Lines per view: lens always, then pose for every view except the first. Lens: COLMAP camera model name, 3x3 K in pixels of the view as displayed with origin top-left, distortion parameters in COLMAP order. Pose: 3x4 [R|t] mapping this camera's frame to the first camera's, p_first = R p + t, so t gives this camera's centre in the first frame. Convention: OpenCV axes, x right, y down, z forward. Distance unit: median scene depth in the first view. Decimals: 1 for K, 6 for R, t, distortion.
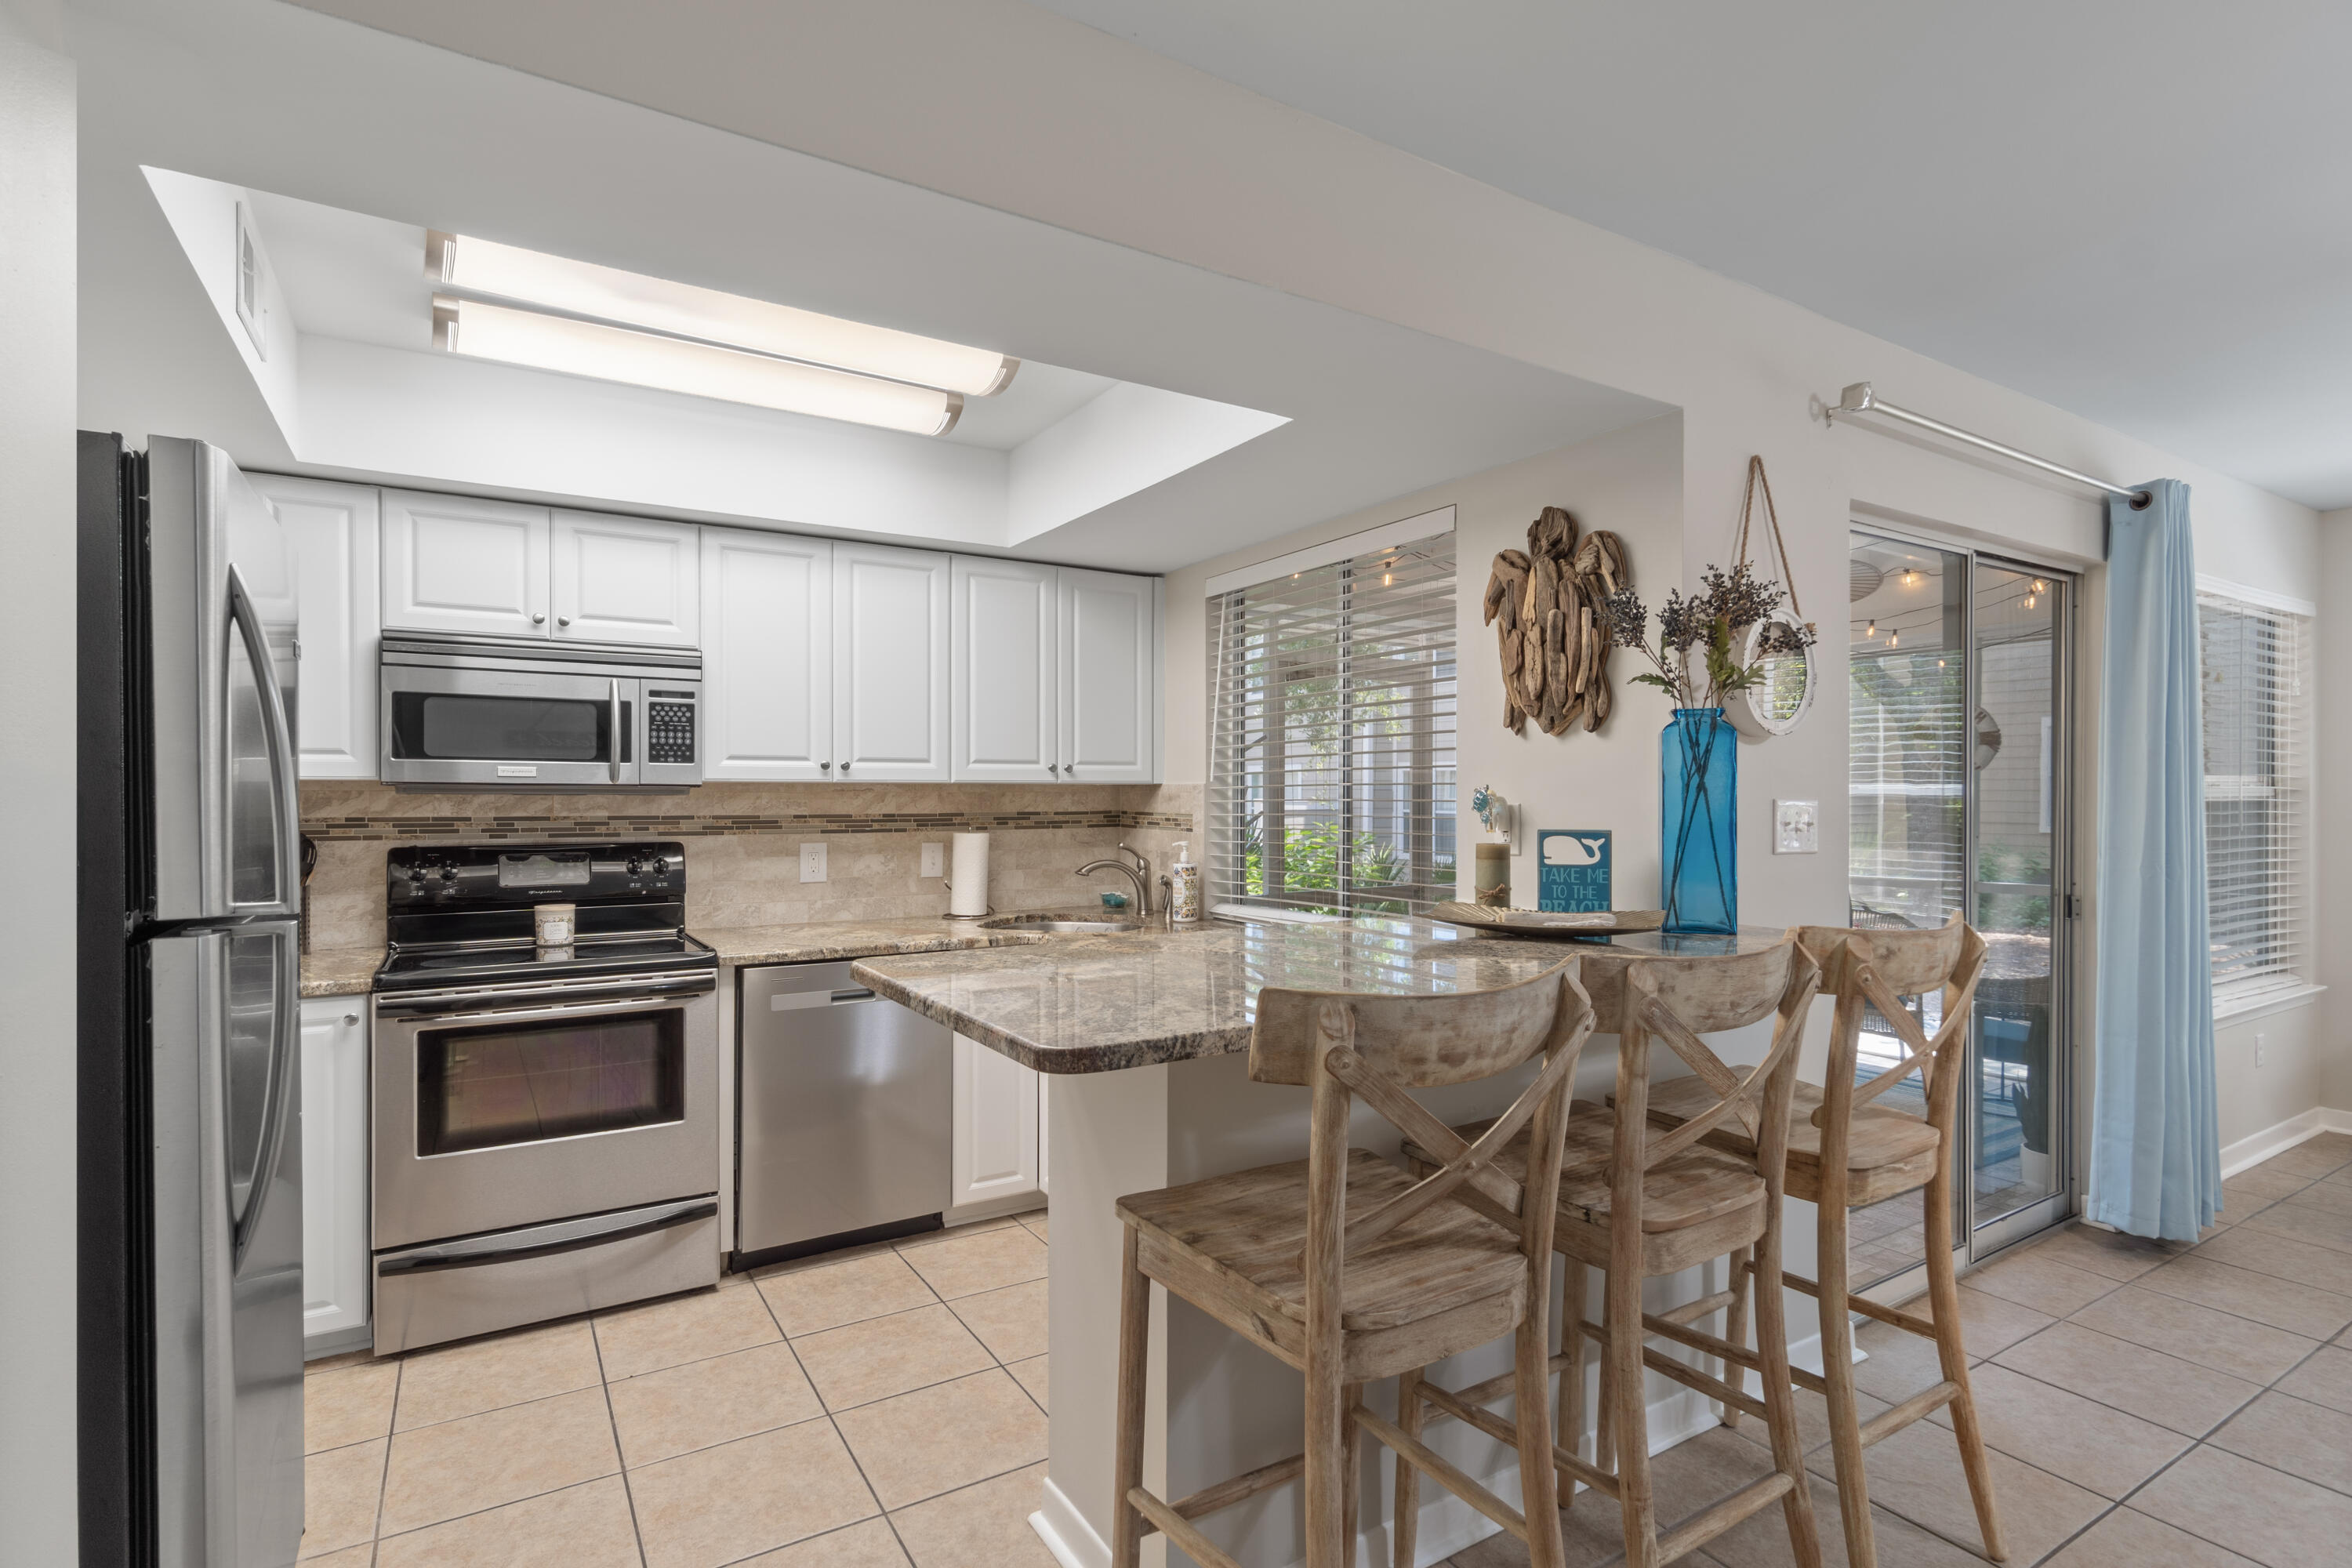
lens RADIAL K [[1125.5, 0, 1176.6], [0, 1125.5, 798.9], [0, 0, 1]] dist [0.001085, 0.000001]
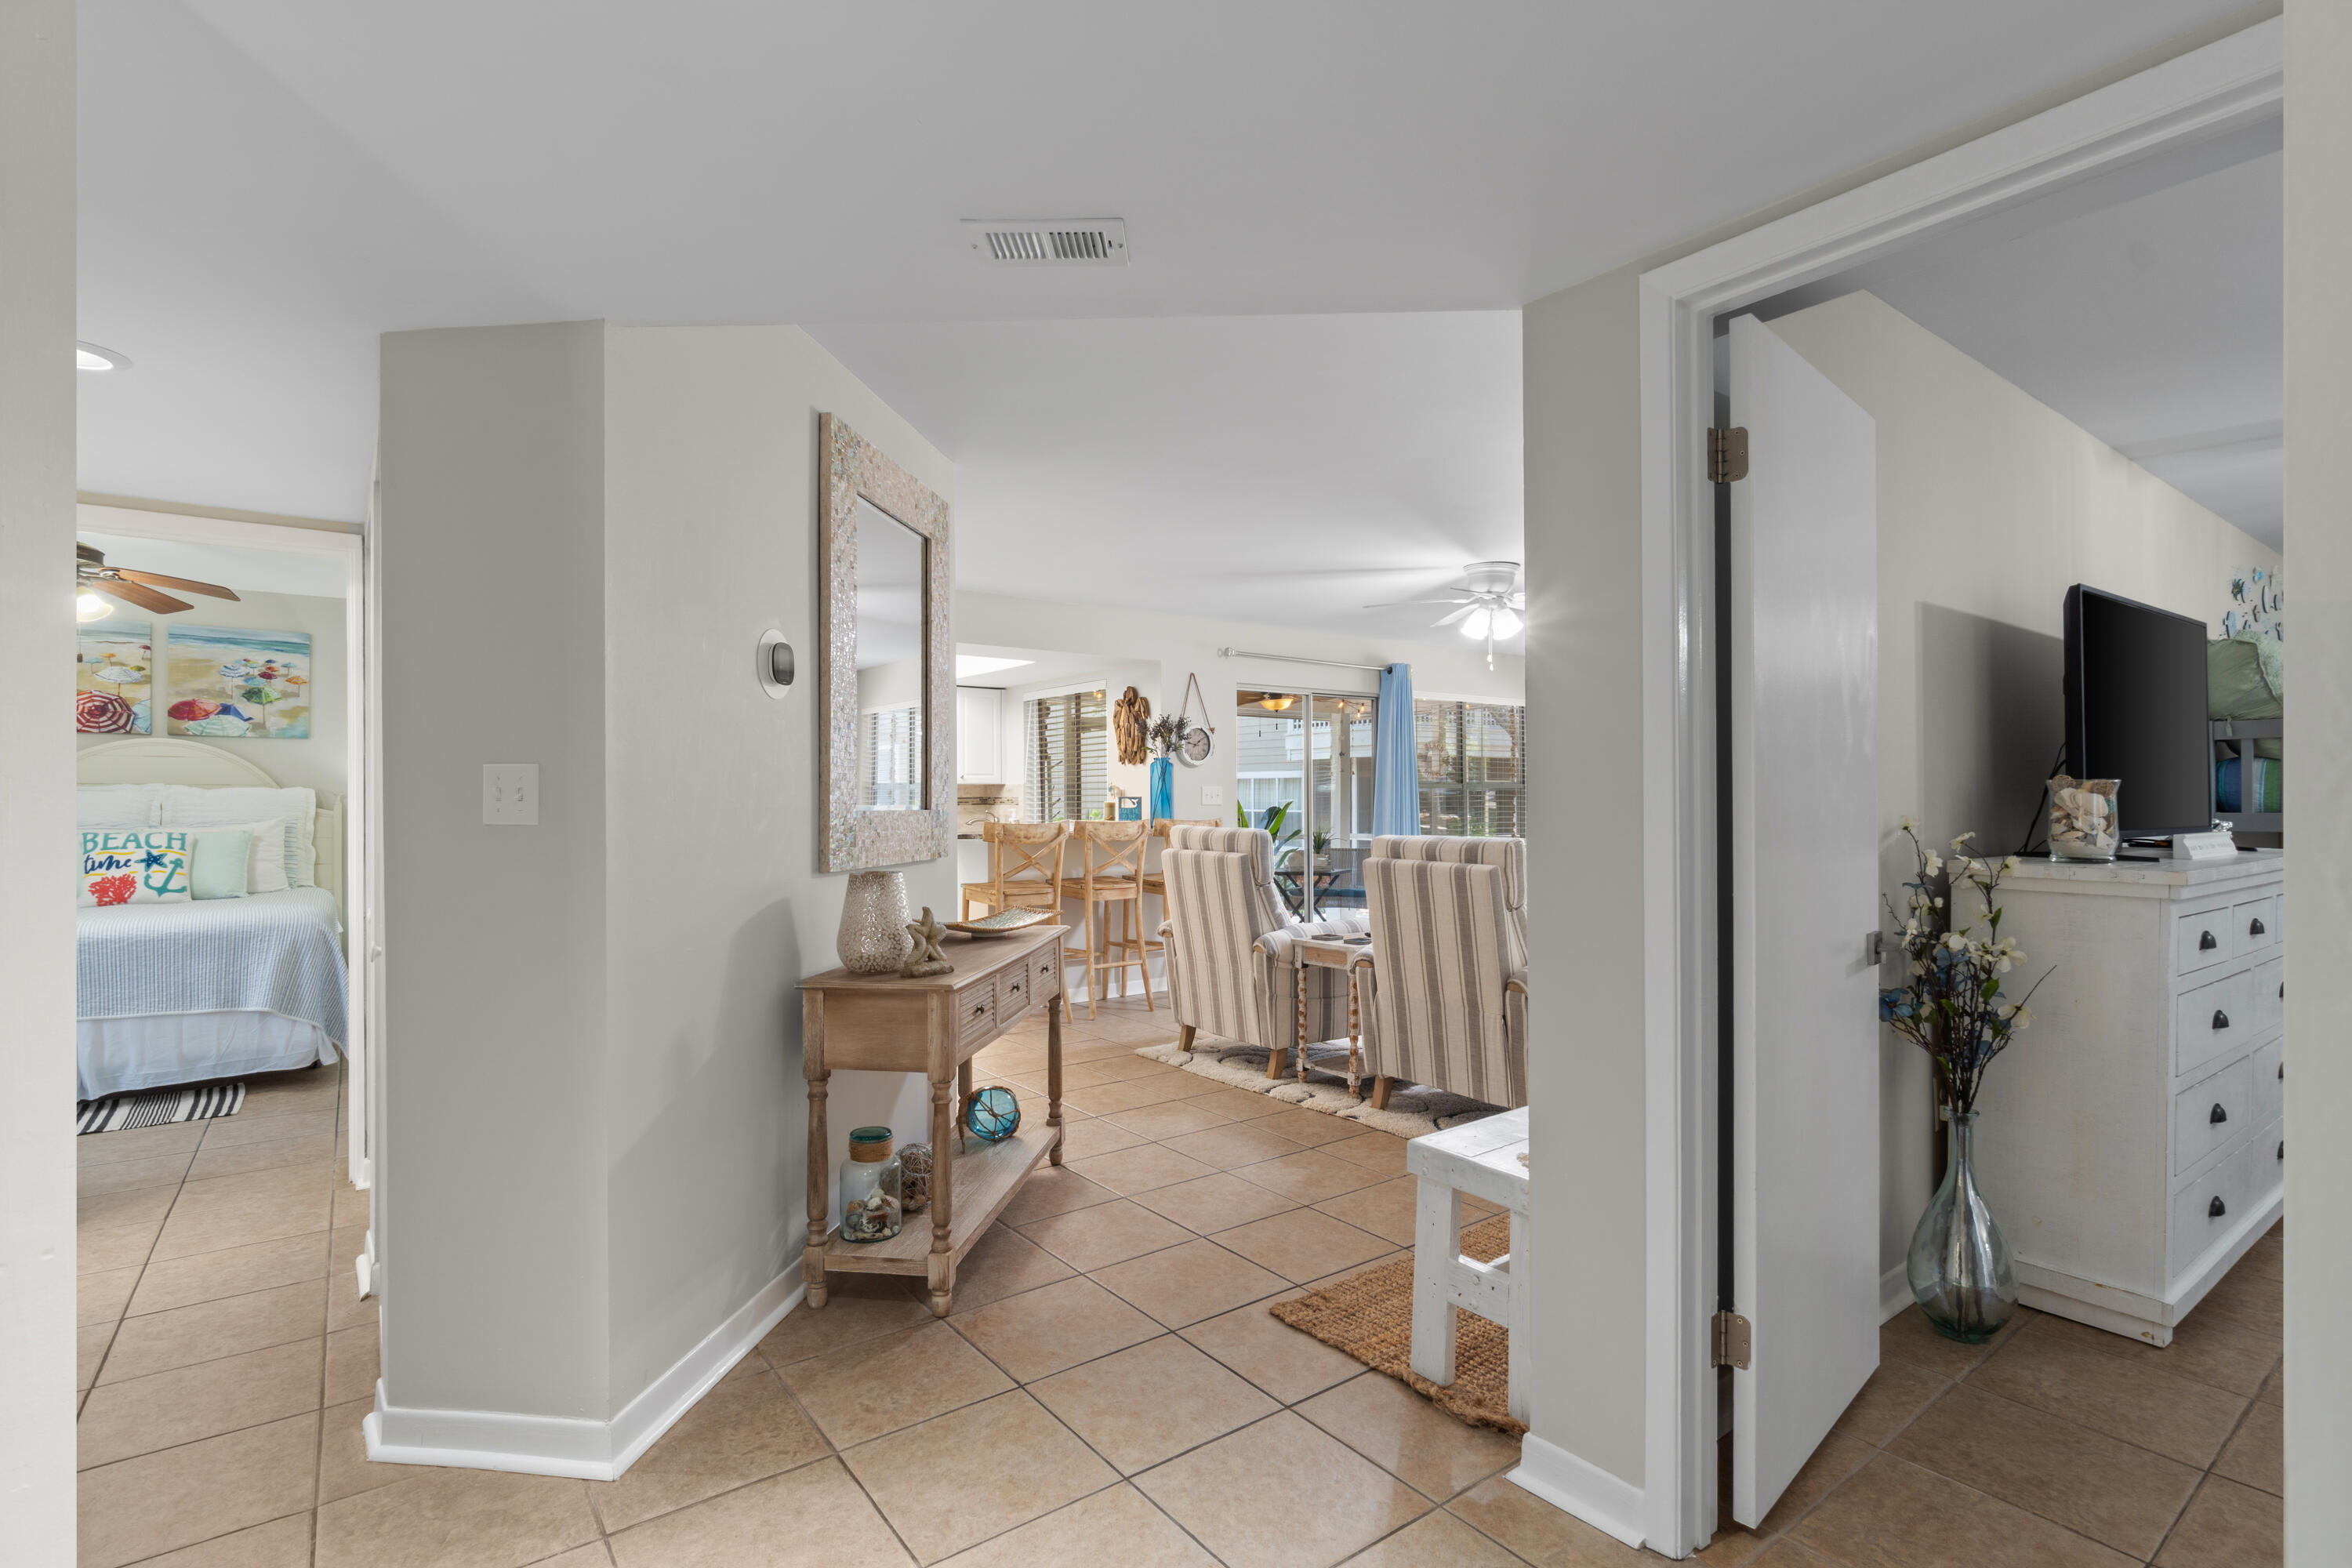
lens RADIAL K [[1125.5, 0, 1176.6], [0, 1125.5, 798.9], [0, 0, 1]] dist [0.001085, 0.000001]
pose [[0.995763, -0.005756, 0.091777, 0.150873], [0.006497, 0.999949, -0.007772, 0.044742], [-0.091727, 0.008335, 0.995749, -1.561501]]
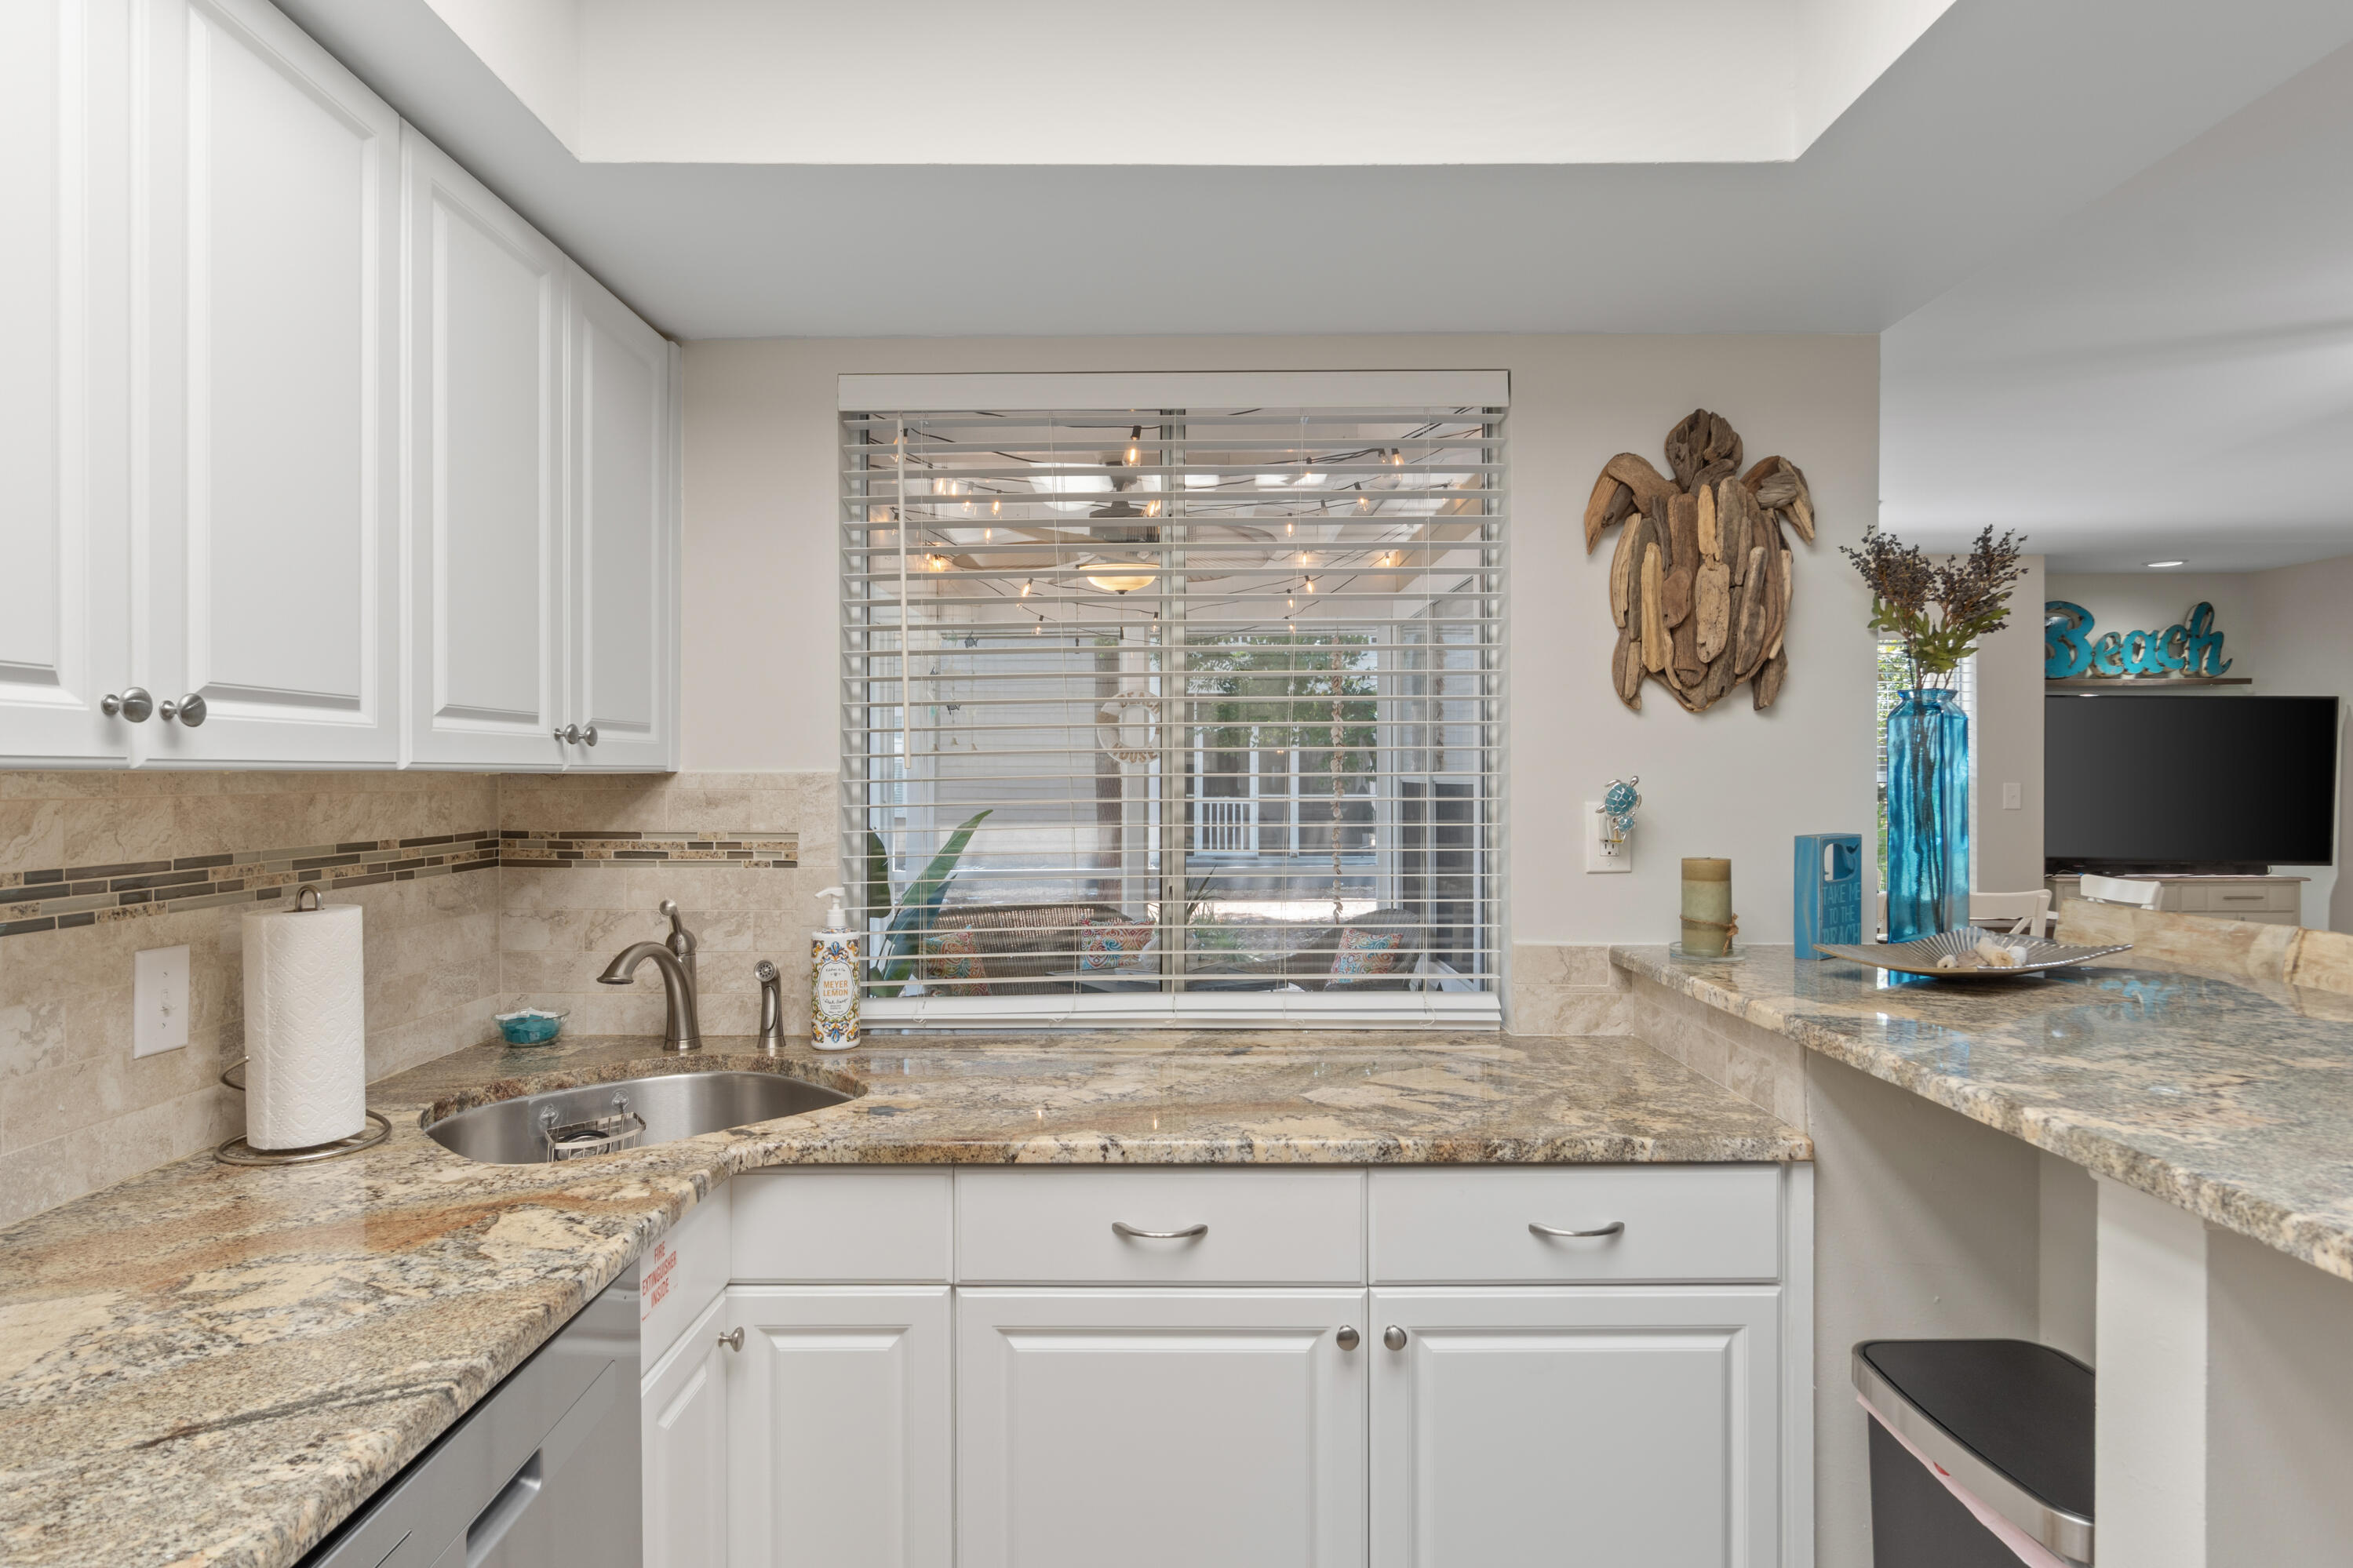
lens RADIAL K [[1289.5, 0, 1176.5], [0, 1289.5, 784.0], [0, 0, 1]] dist [-0.001066, 0.000004]
pose [[0.523043, -0.006989, 0.852278, -0.478523], [0.007867, 0.999963, 0.003372, -0.010770], [-0.852270, 0.004941, 0.523079, 0.676591]]
